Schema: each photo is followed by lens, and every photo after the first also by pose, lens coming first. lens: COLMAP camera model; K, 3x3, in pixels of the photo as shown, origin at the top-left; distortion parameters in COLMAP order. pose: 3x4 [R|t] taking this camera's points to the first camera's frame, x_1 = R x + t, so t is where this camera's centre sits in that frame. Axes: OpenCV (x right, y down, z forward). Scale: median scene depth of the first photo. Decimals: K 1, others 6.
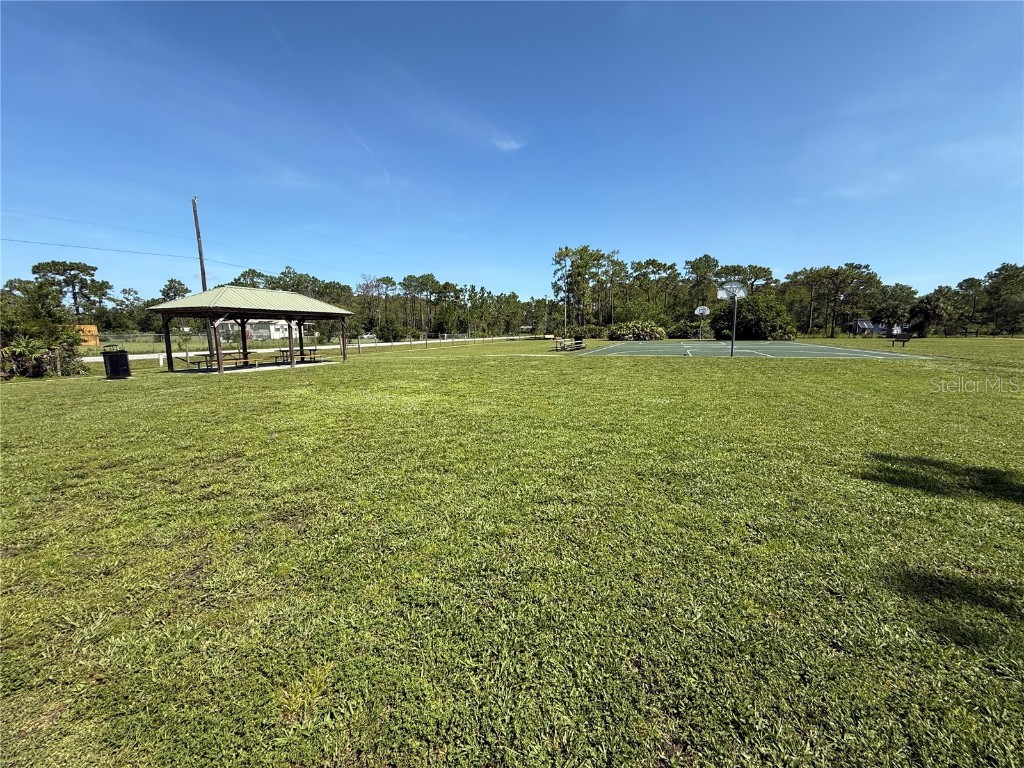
lens RADIAL K [[408.8, 0, 512.0], [0, 408.8, 384.0], [0, 0, 1]] dist [0.001506, 0.000250]
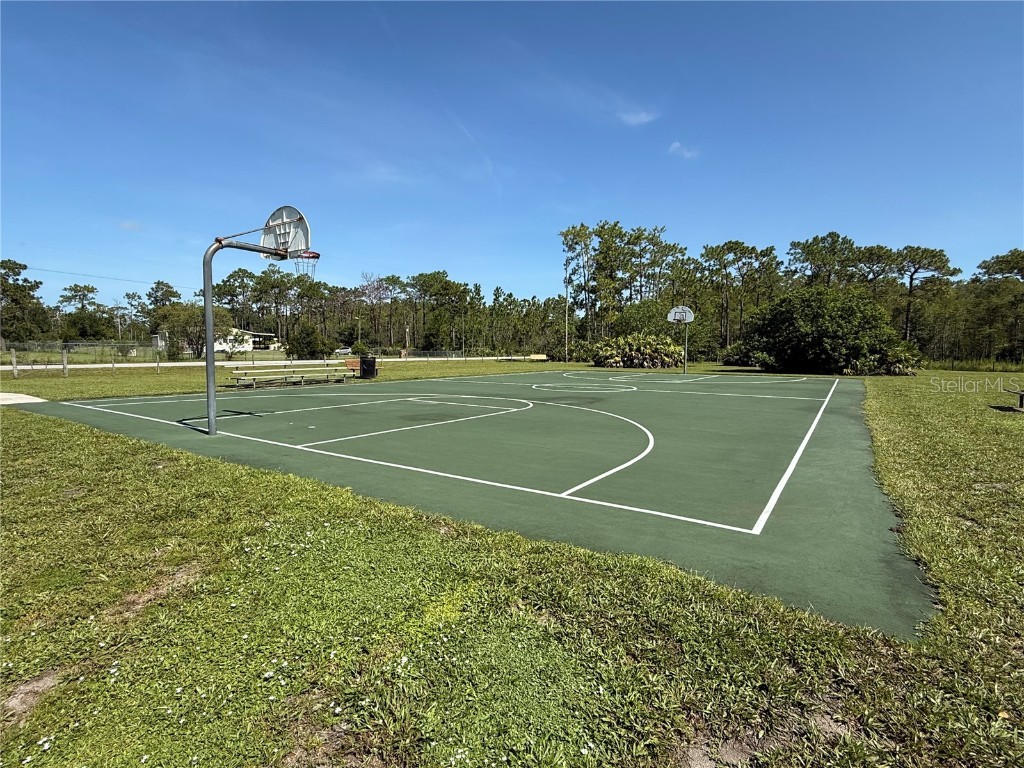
lens RADIAL K [[516.7, 0, 512.0], [0, 516.7, 384.0], [0, 0, 1]] dist [-0.001150, -0.000760]
pose [[0.974043, 0.034777, -0.223676, 0.199792], [-0.047959, 0.997401, -0.053770, -0.022366], [0.221225, 0.063102, 0.973179, 0.155701]]
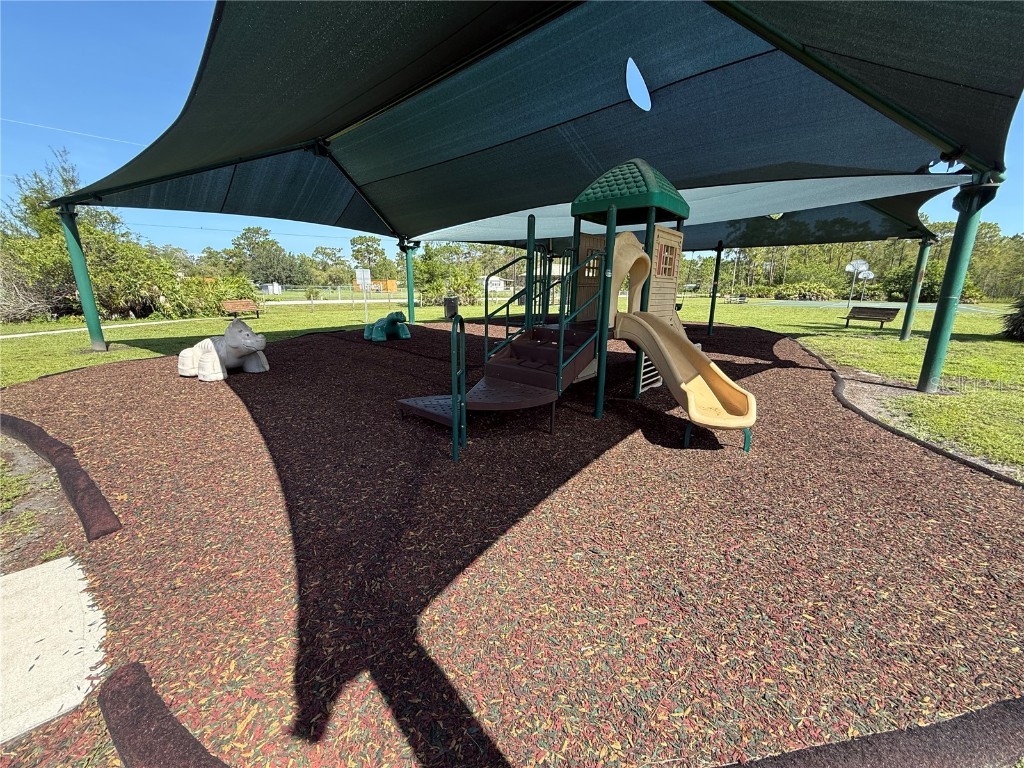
lens RADIAL K [[408.8, 0, 512.0], [0, 408.8, 384.0], [0, 0, 1]] dist [0.001506, 0.000250]
pose [[0.937713, 0.098785, -0.333071, -0.029559], [-0.063989, 0.991430, 0.113894, 0.029048], [0.341467, -0.085487, 0.935998, -0.224491]]
